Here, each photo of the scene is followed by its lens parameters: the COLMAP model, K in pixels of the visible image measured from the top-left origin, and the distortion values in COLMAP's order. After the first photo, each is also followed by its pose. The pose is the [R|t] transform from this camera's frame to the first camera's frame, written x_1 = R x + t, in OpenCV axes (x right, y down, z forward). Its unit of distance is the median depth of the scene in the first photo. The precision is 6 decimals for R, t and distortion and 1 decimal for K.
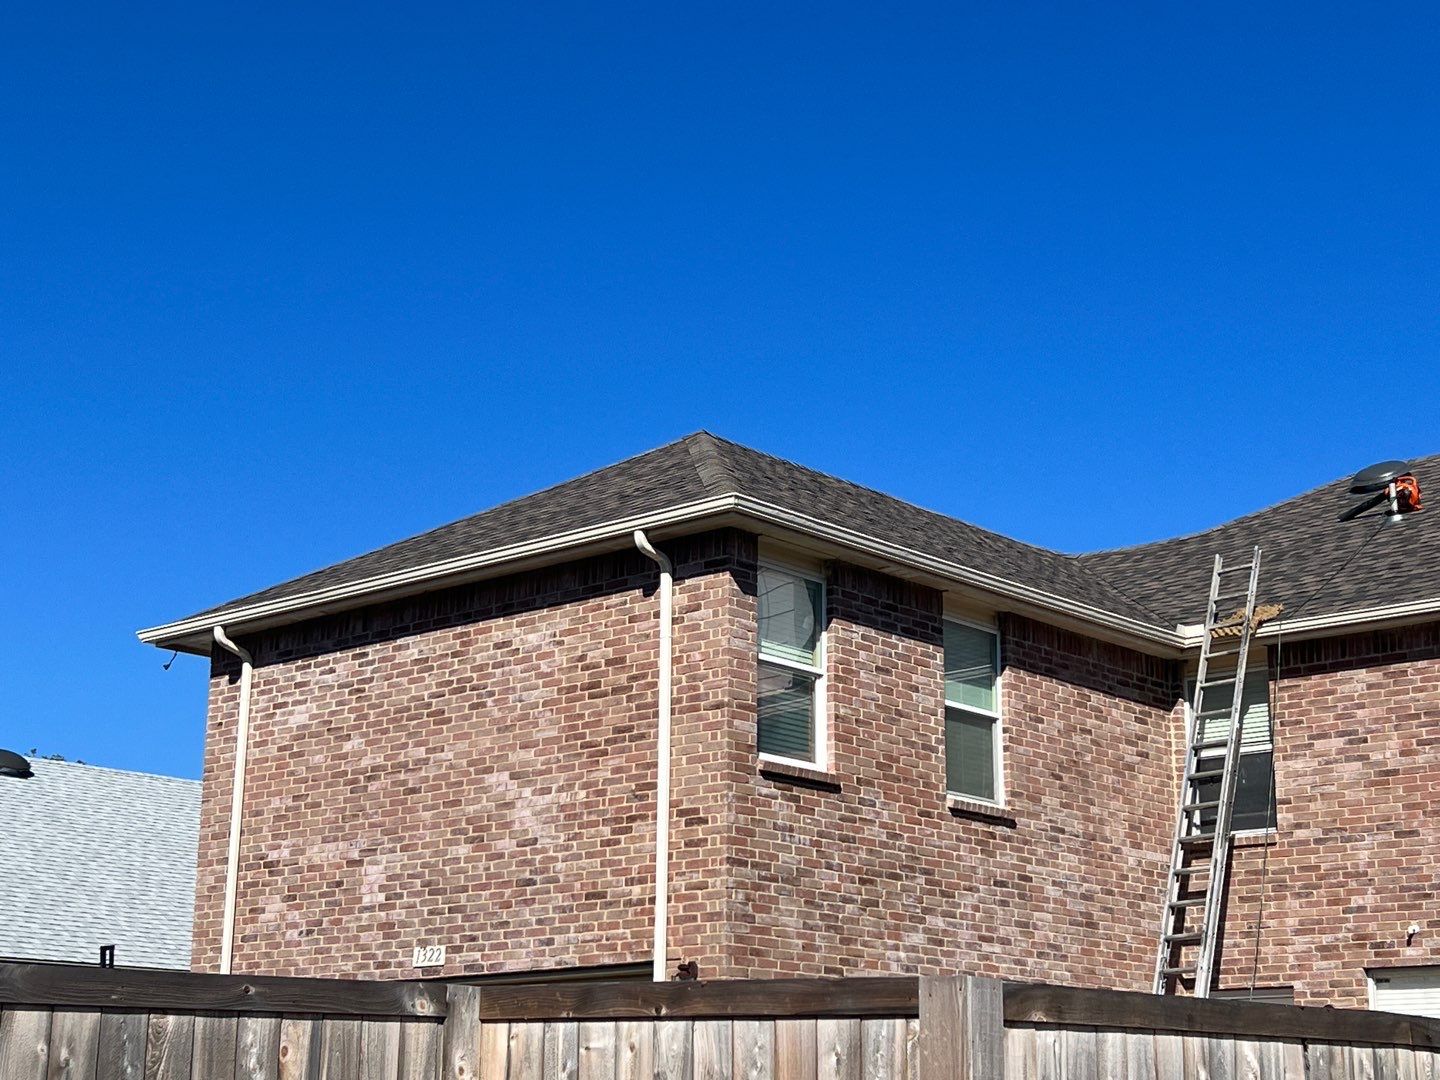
lens RADIAL K [[2316.5, 0, 744.3], [0, 2316.5, 530.8], [0, 0, 1]] dist [0.133679, 0.000000]
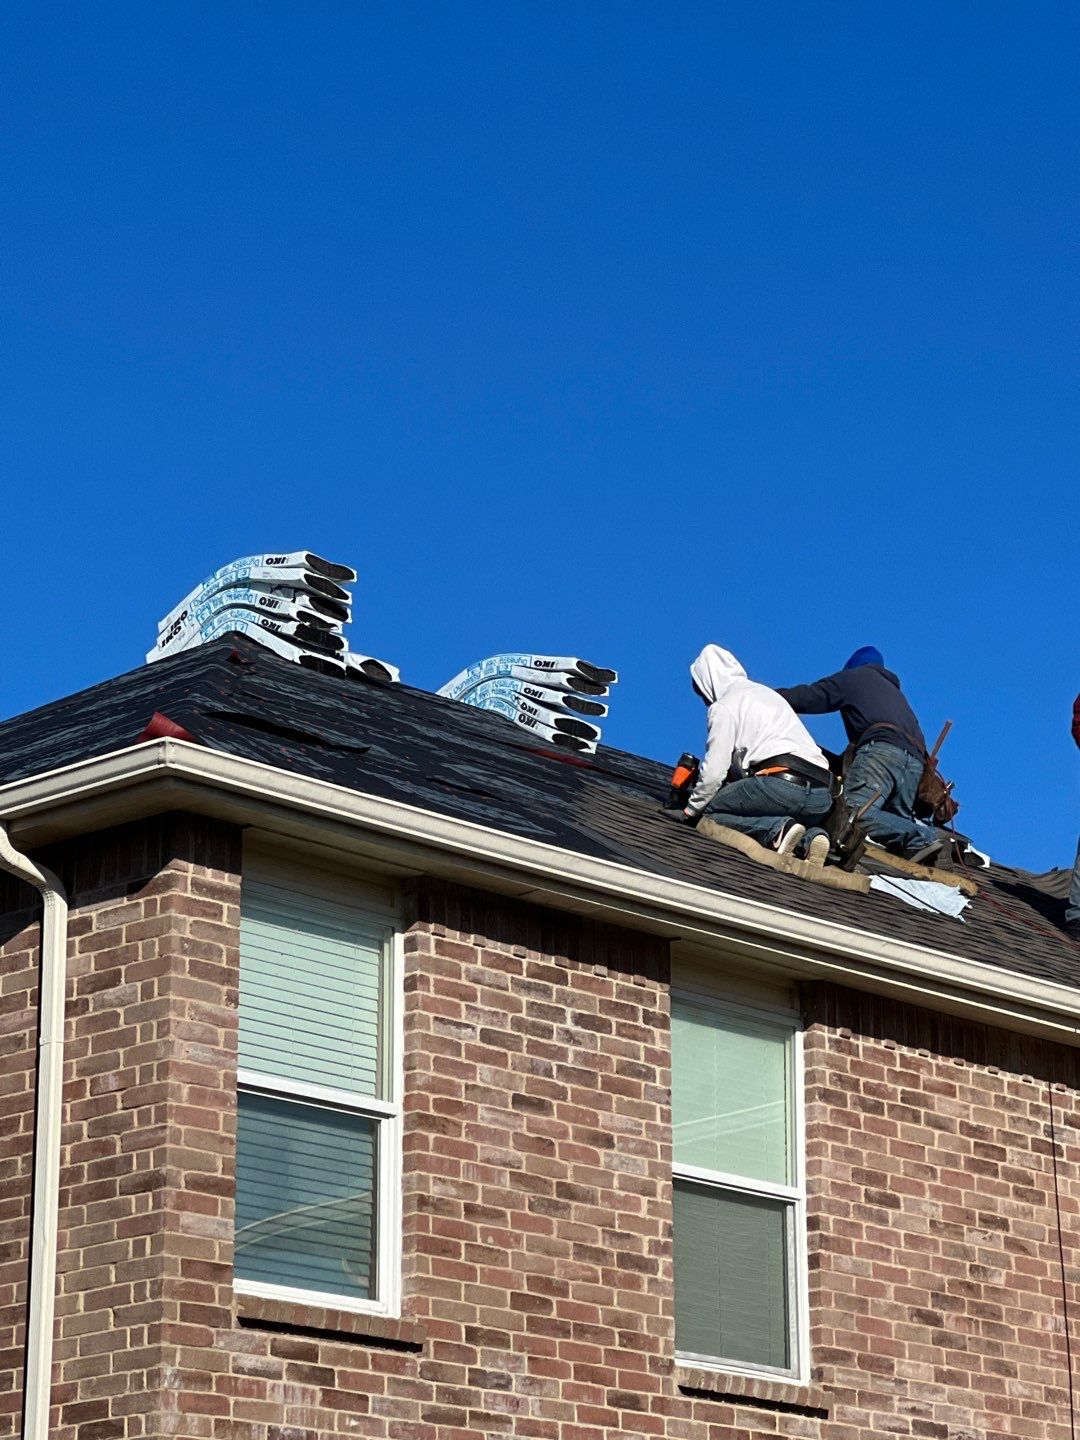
lens RADIAL K [[4335.2, 0, 583.3], [0, 4335.2, 741.7], [0, 0, 1]] dist [0.266560, 0.000000]
pose [[0.999476, -0.021413, -0.024292, 0.095912], [0.020708, 0.999367, -0.028918, 0.011436], [0.024896, 0.028399, 0.999287, 0.093461]]
